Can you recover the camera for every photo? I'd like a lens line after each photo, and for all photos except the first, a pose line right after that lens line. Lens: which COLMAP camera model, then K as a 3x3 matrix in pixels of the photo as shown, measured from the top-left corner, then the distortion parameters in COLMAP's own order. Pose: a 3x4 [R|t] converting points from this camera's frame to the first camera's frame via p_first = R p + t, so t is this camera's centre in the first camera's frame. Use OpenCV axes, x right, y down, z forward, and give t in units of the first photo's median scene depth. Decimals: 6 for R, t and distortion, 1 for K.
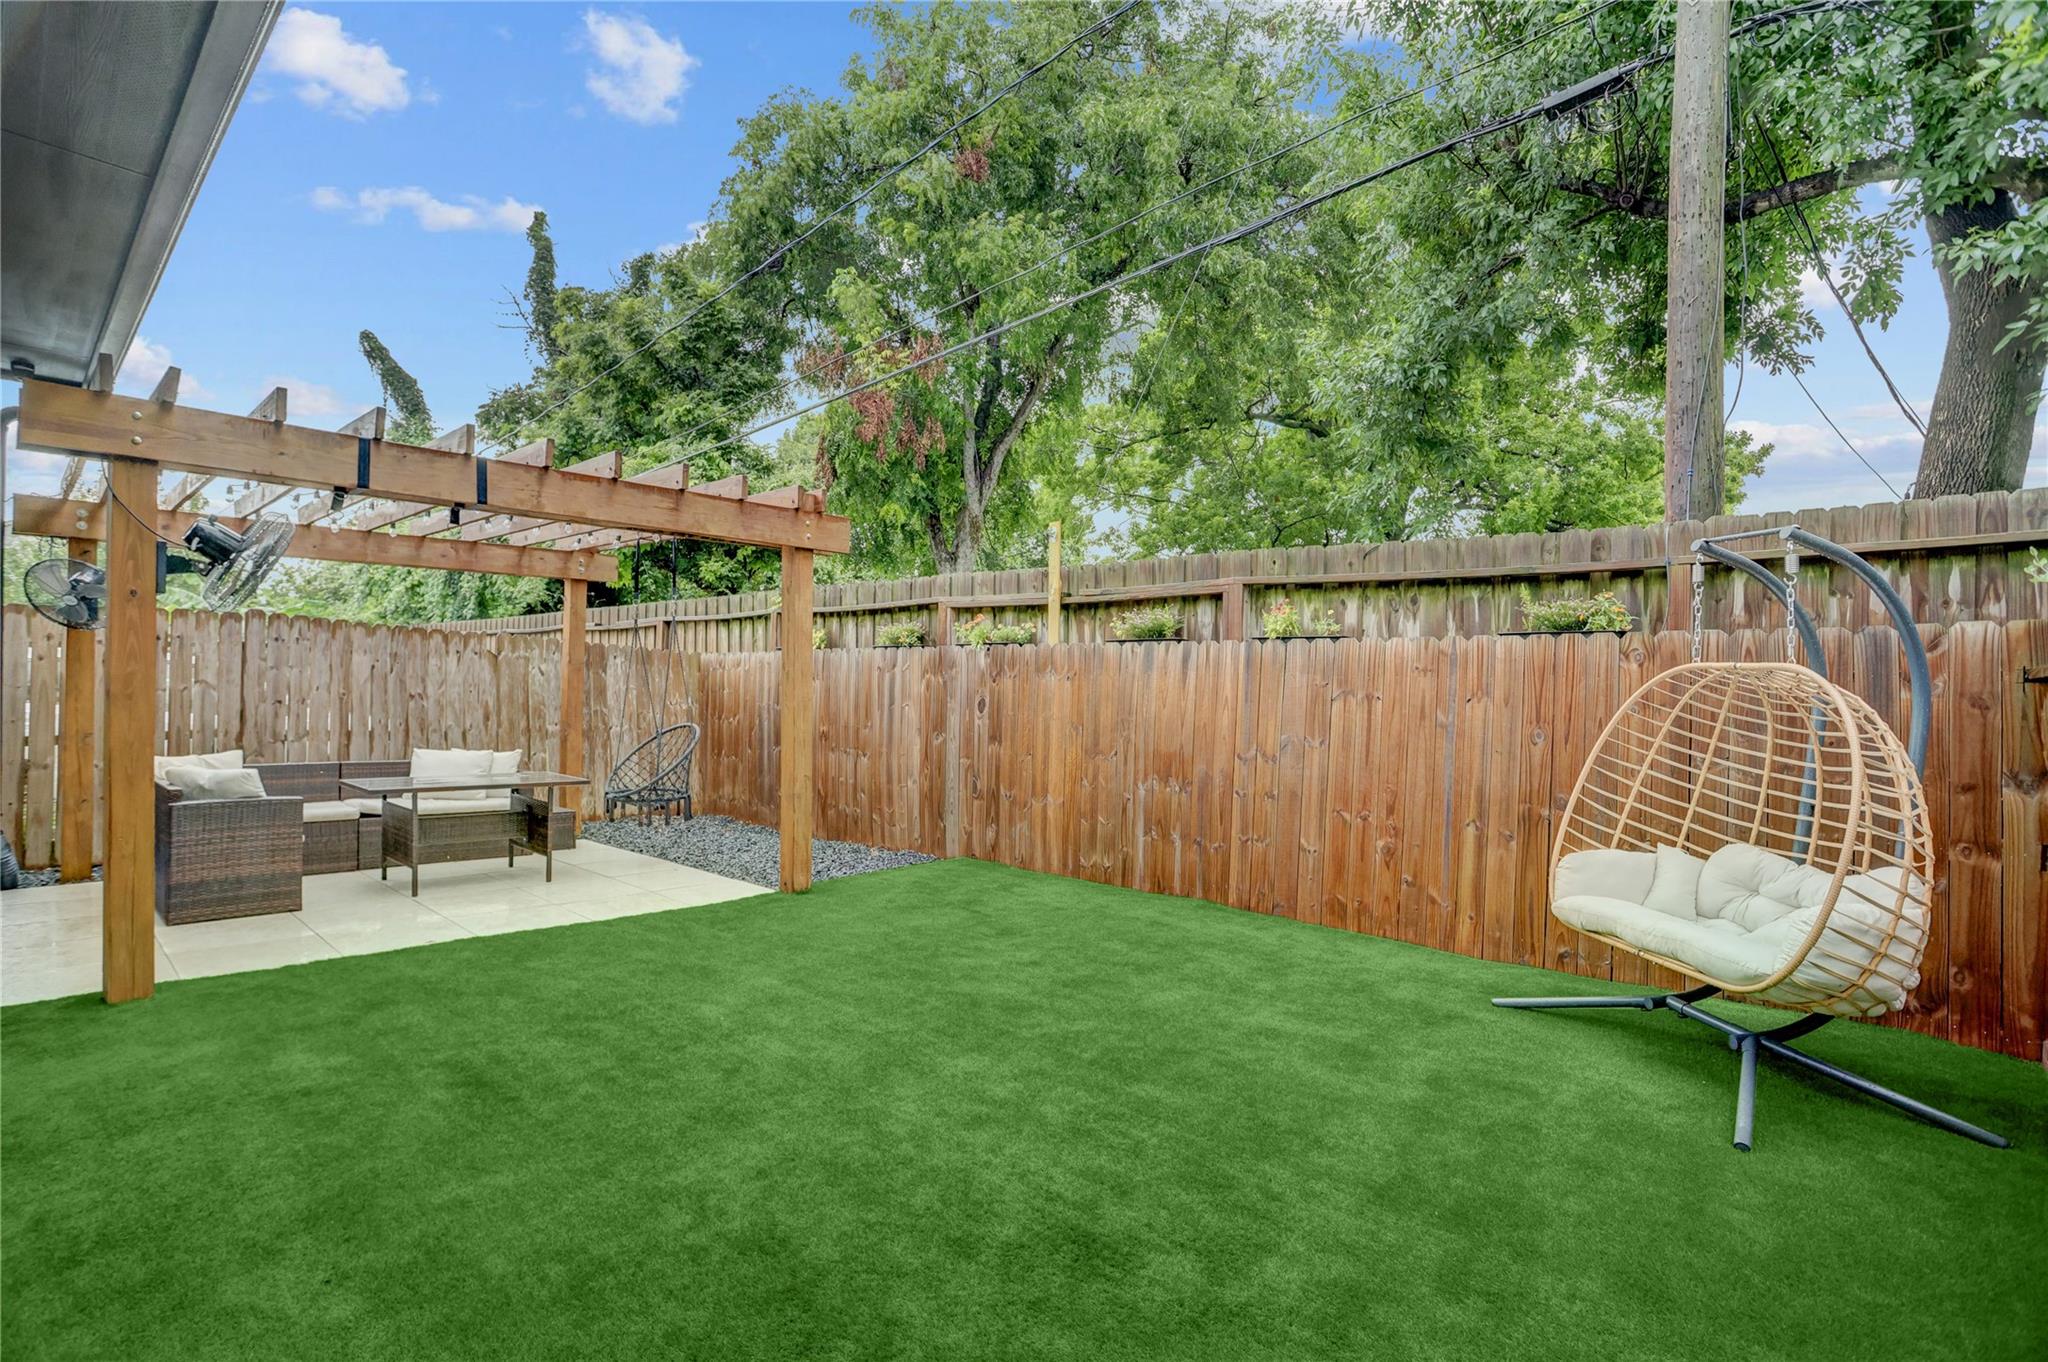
lens RADIAL K [[1063.5, 0, 1024.0], [0, 1063.5, 681.0], [0, 0, 1]] dist [-0.079729, 0.040539]
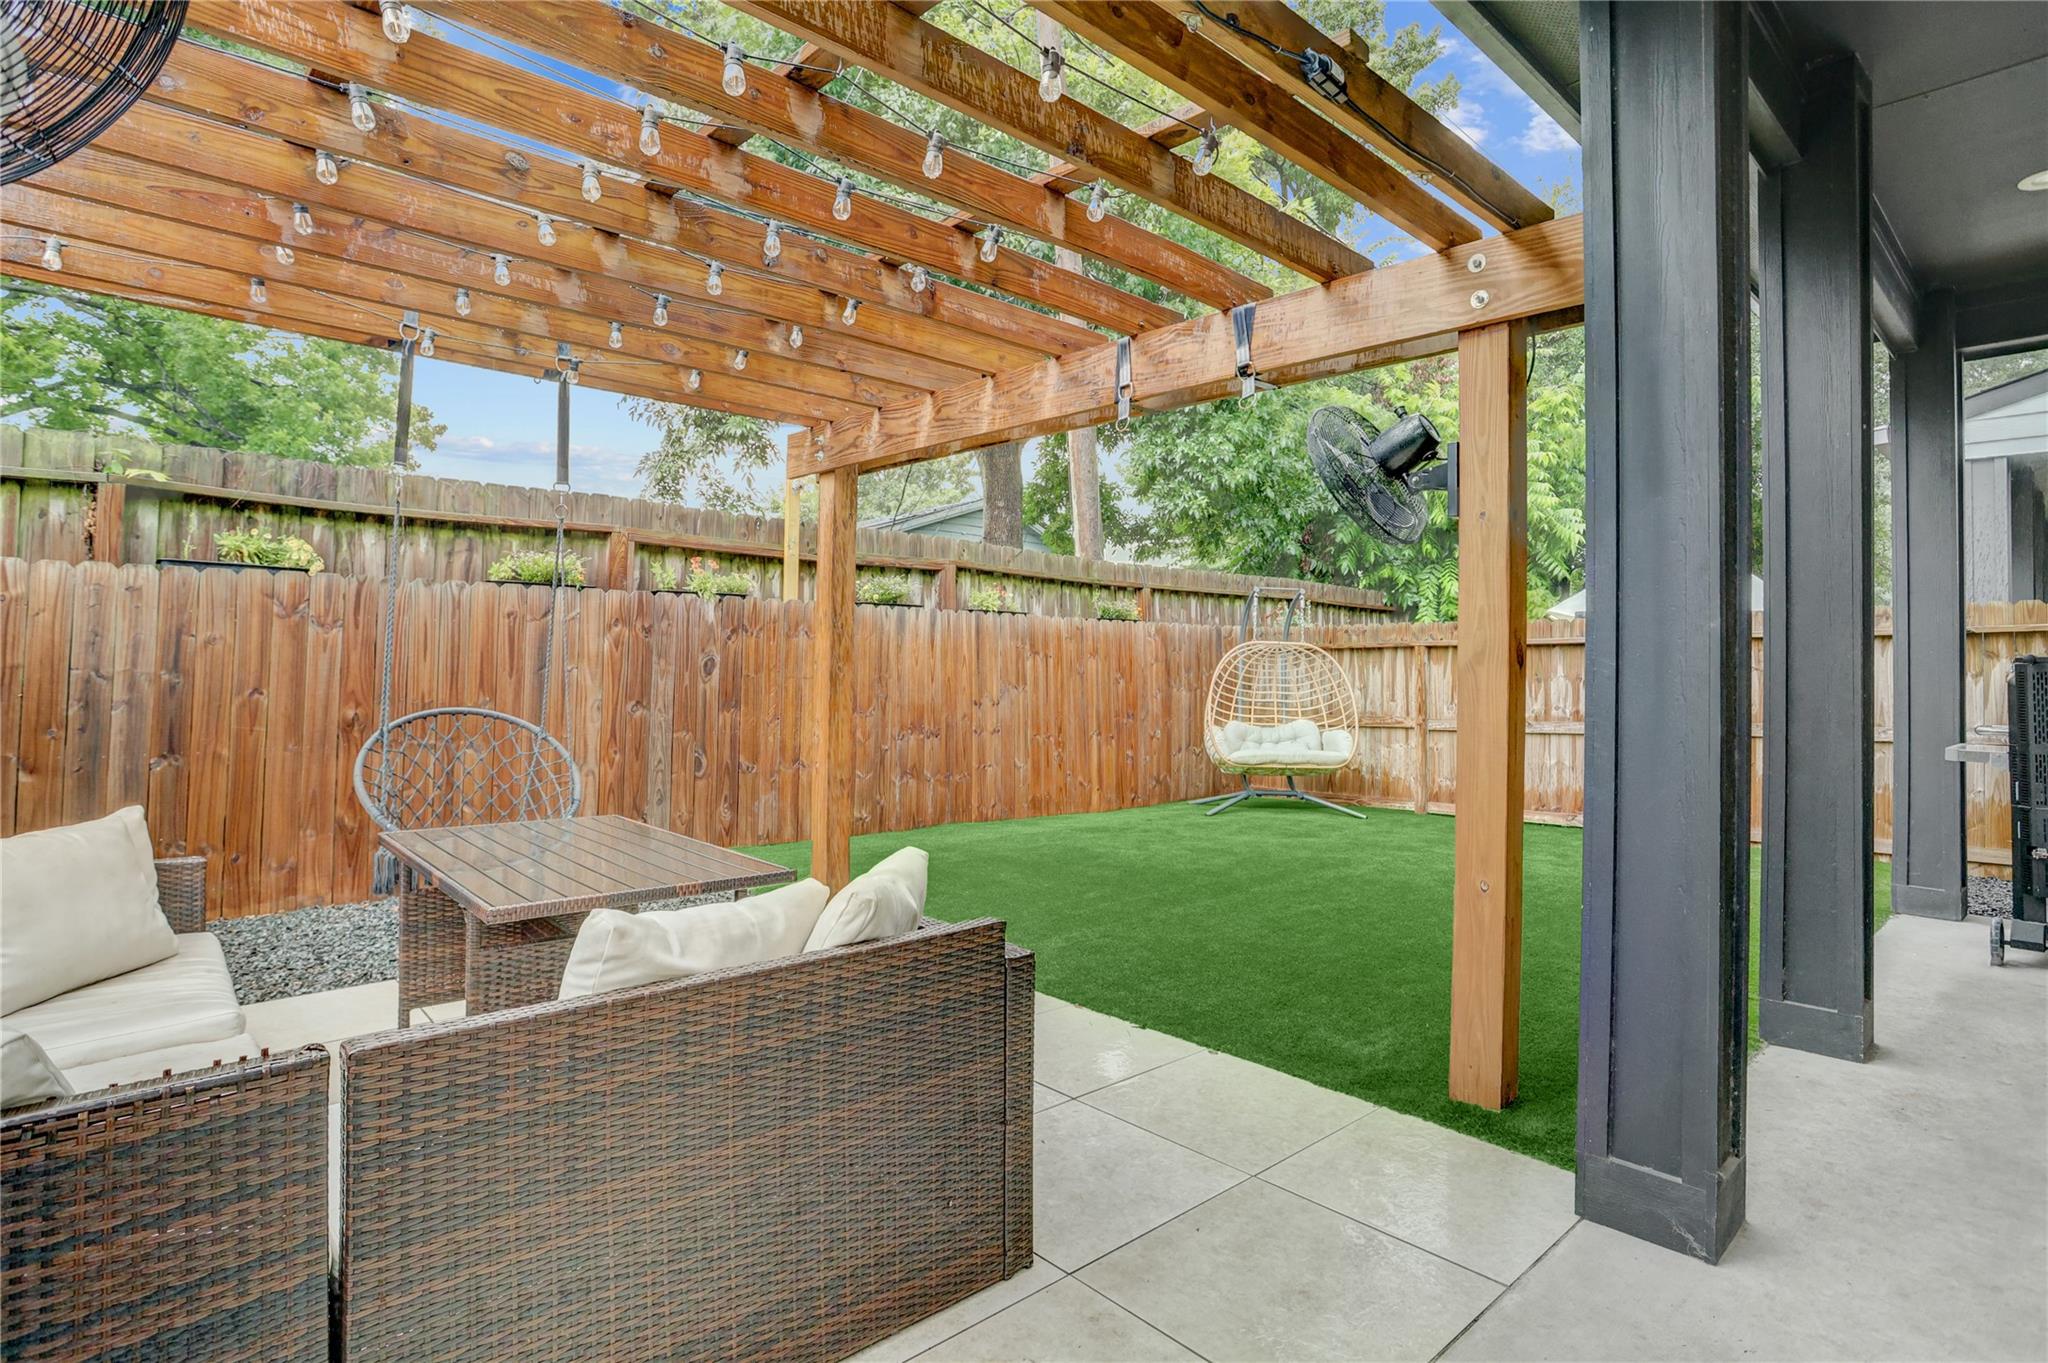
lens RADIAL K [[1003.6, 0, 1015.8], [0, 1003.6, 658.1], [0, 0, 1]] dist [-0.069601, 0.032074]
pose [[0.078988, -0.012436, 0.996798, -0.815144], [-0.022218, 0.999652, 0.014232, -0.000527], [-0.996628, -0.023271, 0.078685, 0.706046]]
